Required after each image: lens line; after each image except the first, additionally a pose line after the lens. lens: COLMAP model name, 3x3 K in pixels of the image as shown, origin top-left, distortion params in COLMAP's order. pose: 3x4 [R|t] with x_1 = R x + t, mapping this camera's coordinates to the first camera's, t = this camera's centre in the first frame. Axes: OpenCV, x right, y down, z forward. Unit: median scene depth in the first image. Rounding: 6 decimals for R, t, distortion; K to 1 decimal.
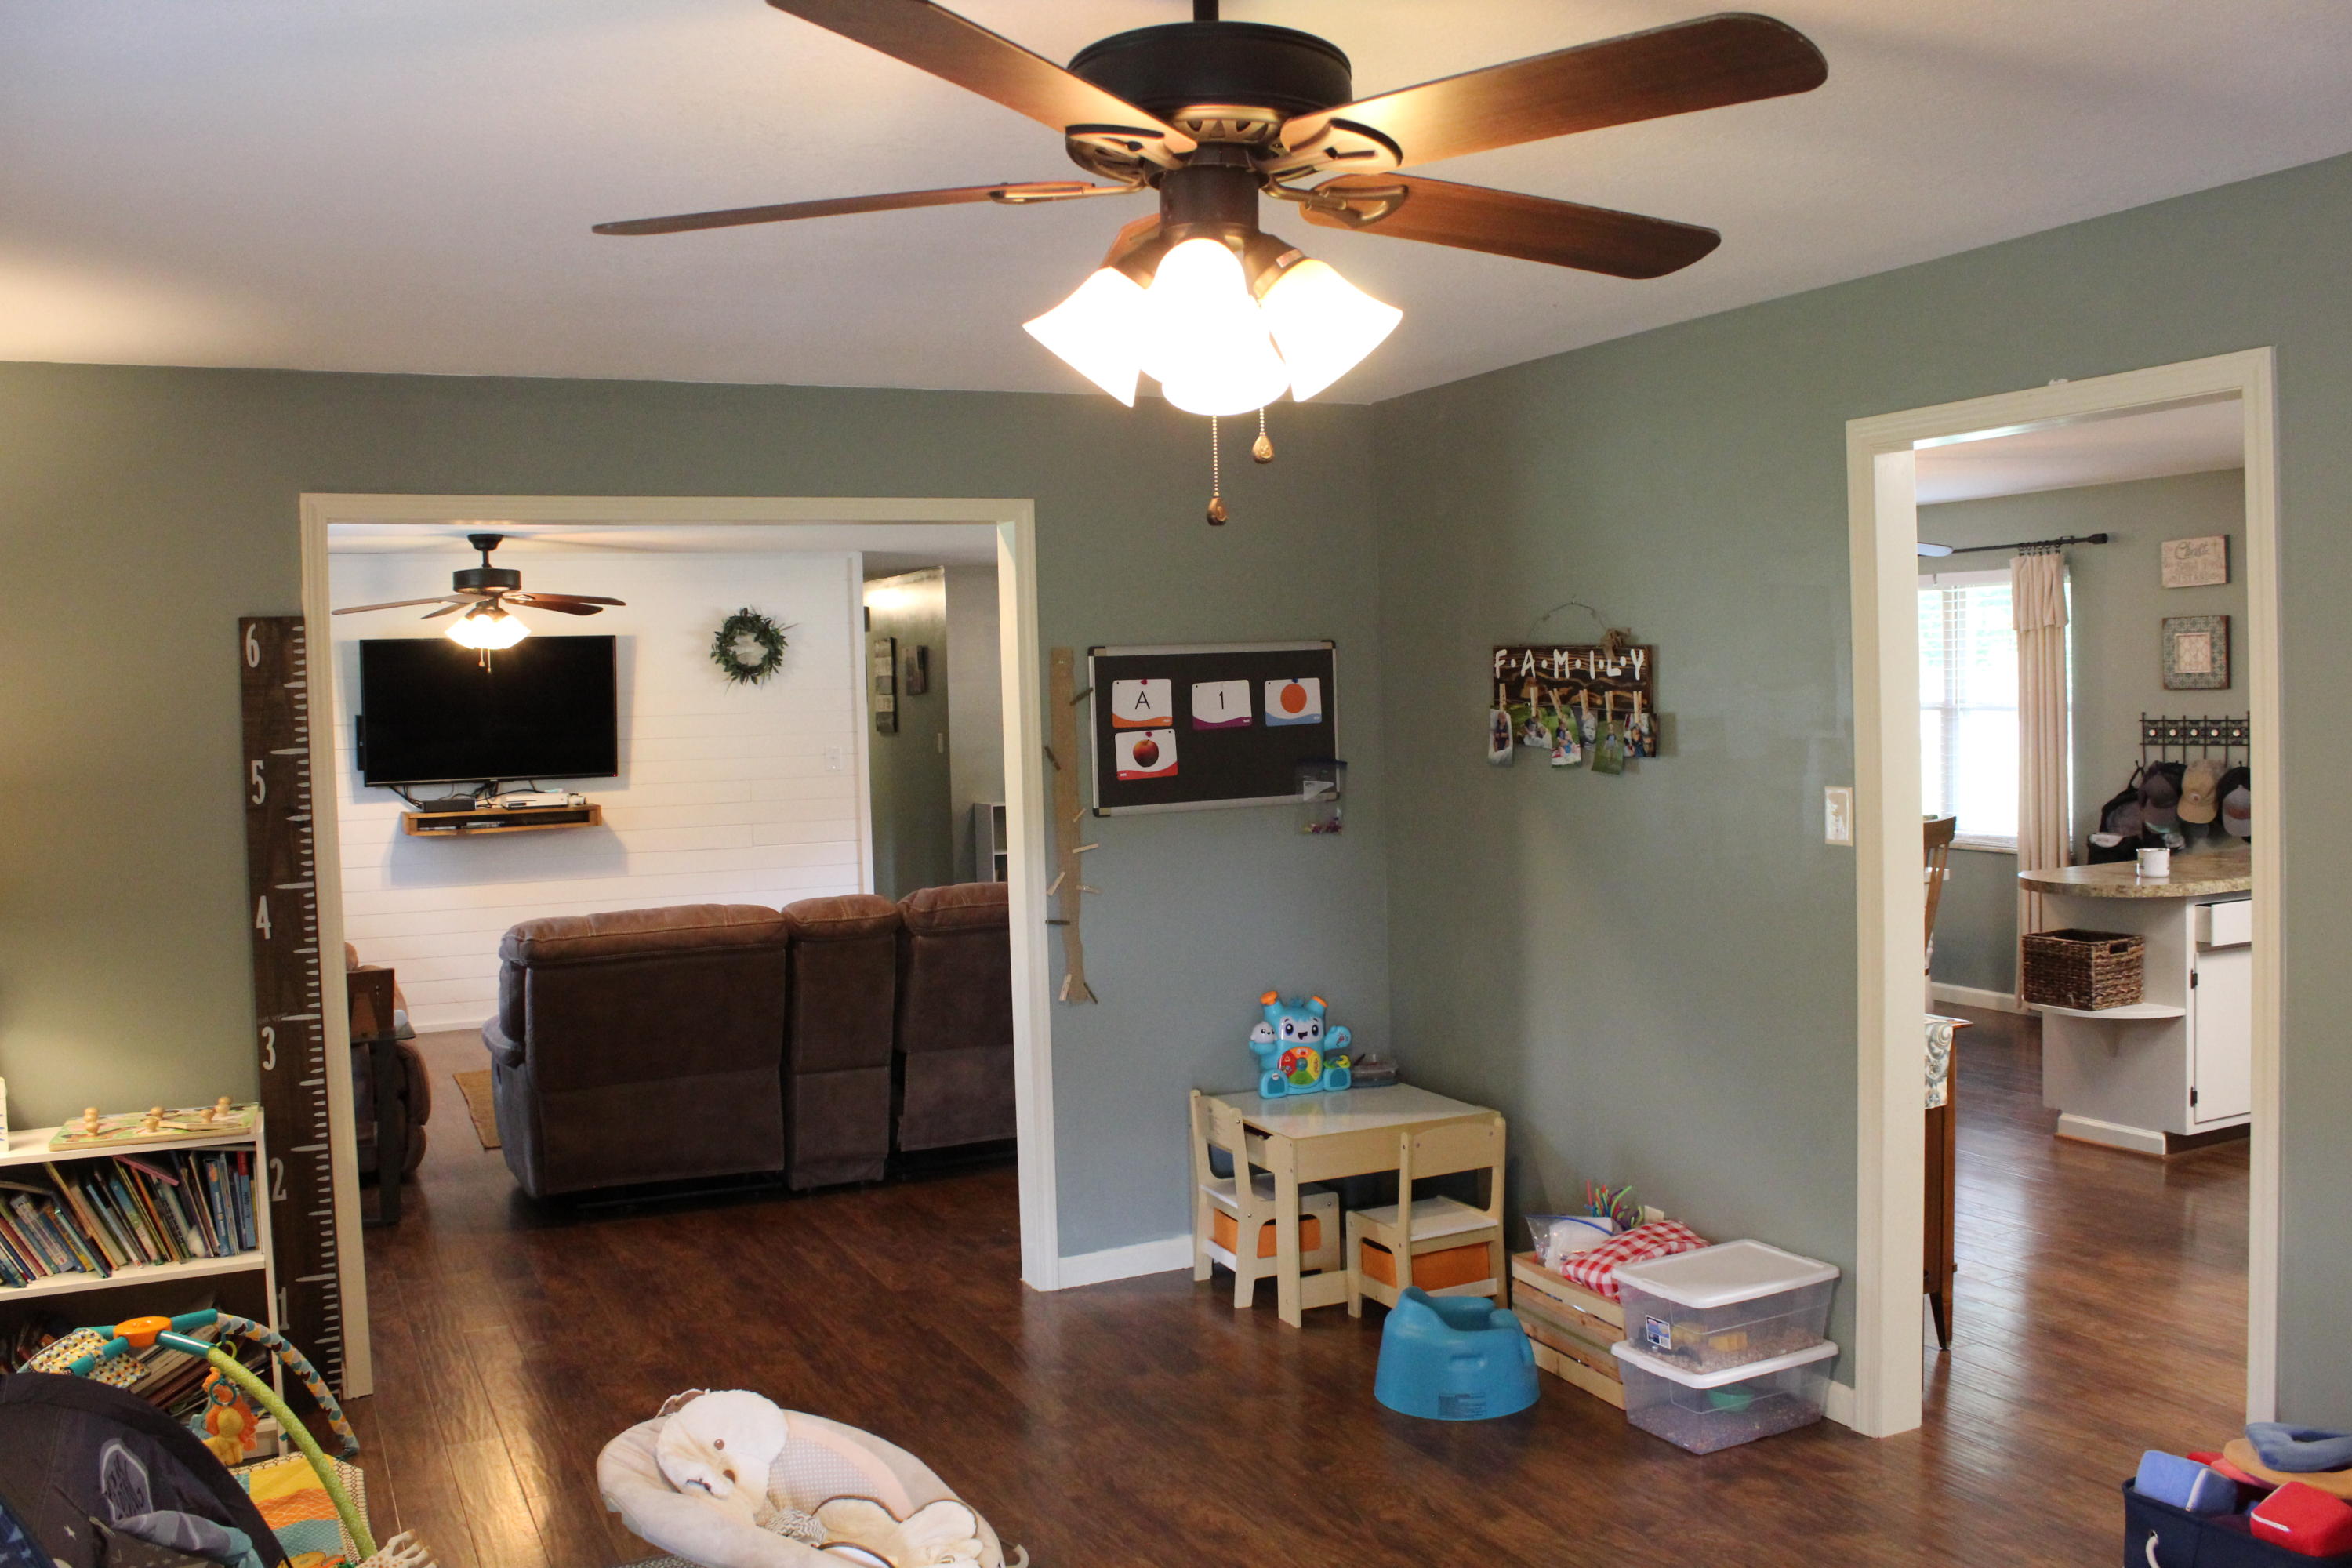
lens RADIAL K [[1984.3, 0, 1154.4], [0, 1984.3, 769.1], [0, 0, 1]] dist [-0.153221, 0.133629]
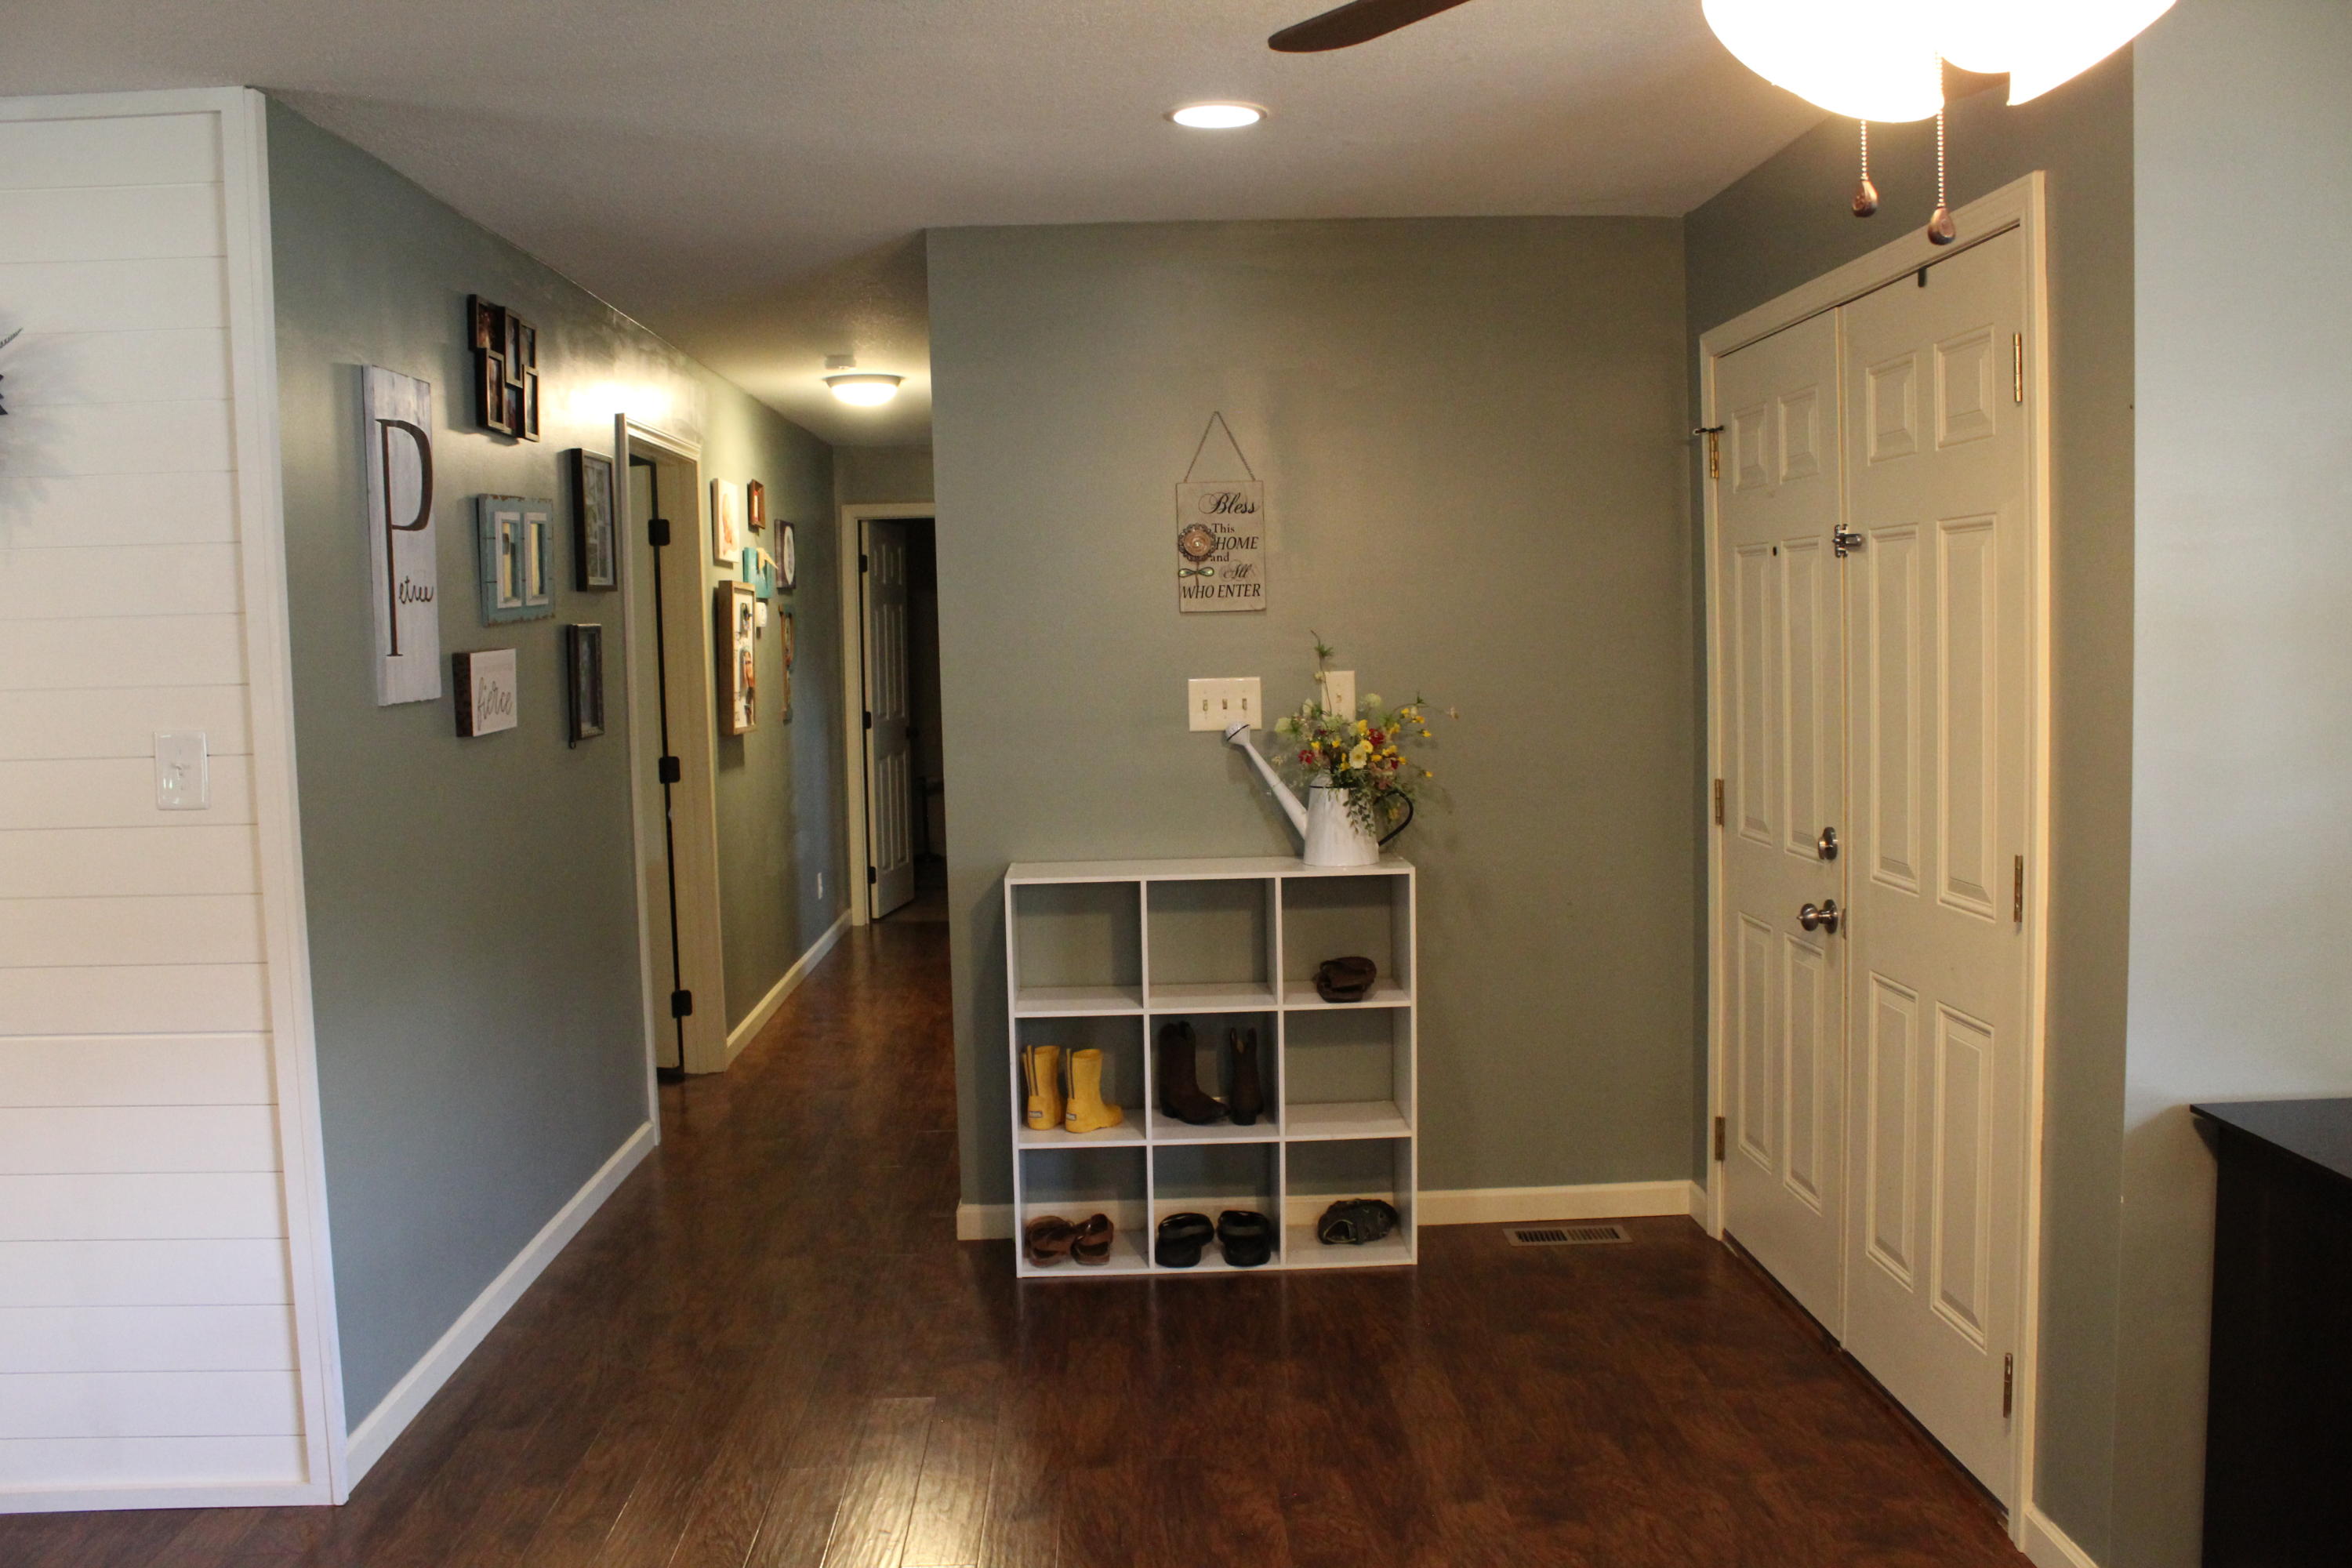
lens RADIAL K [[1984.3, 0, 1165.0], [0, 1984.3, 795.7], [0, 0, 1]] dist [-0.153221, 0.133629]
pose [[0.913698, 0.040679, -0.404353, 0.112576], [-0.017745, 0.998022, 0.060304, -0.024300], [0.406007, -0.047924, 0.912613, 0.866019]]
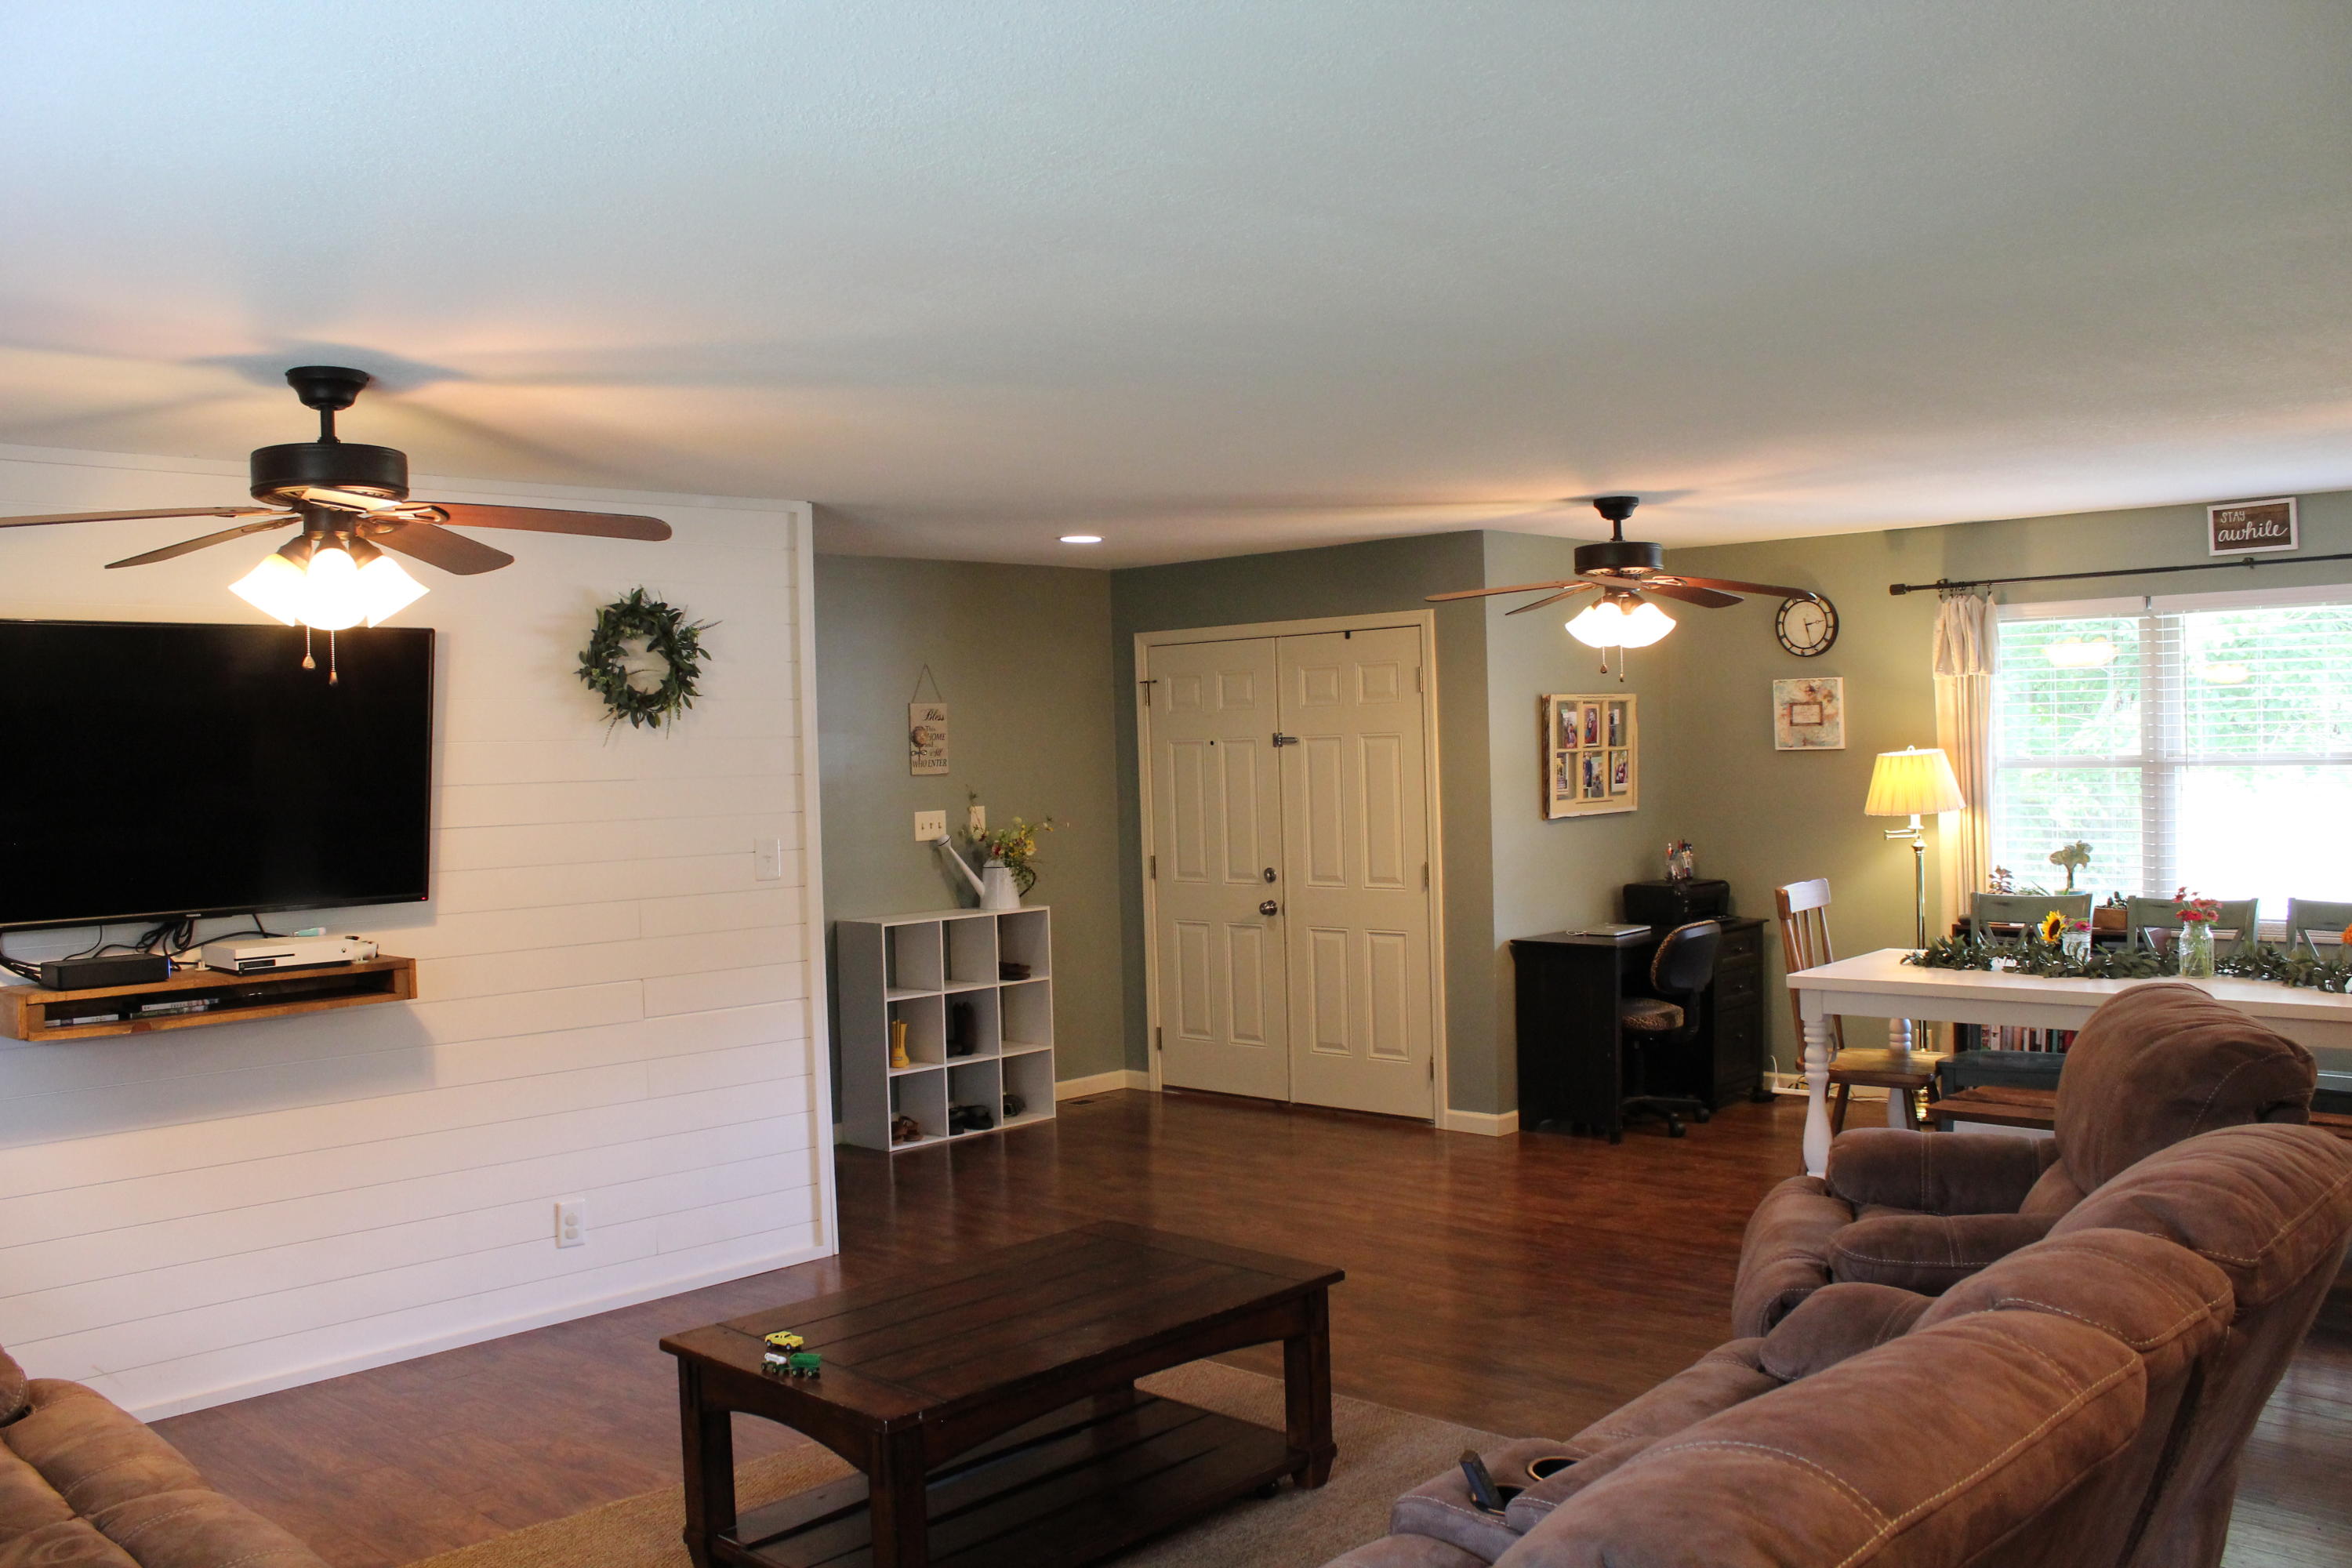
lens RADIAL K [[1984.3, 0, 1162.1], [0, 1984.3, 780.1], [0, 0, 1]] dist [-0.153221, 0.133629]
pose [[0.933327, -0.004497, 0.358998, -0.287472], [0.016443, 0.999408, -0.030230, -0.009771], [-0.358650, 0.034118, 0.932849, 0.466232]]
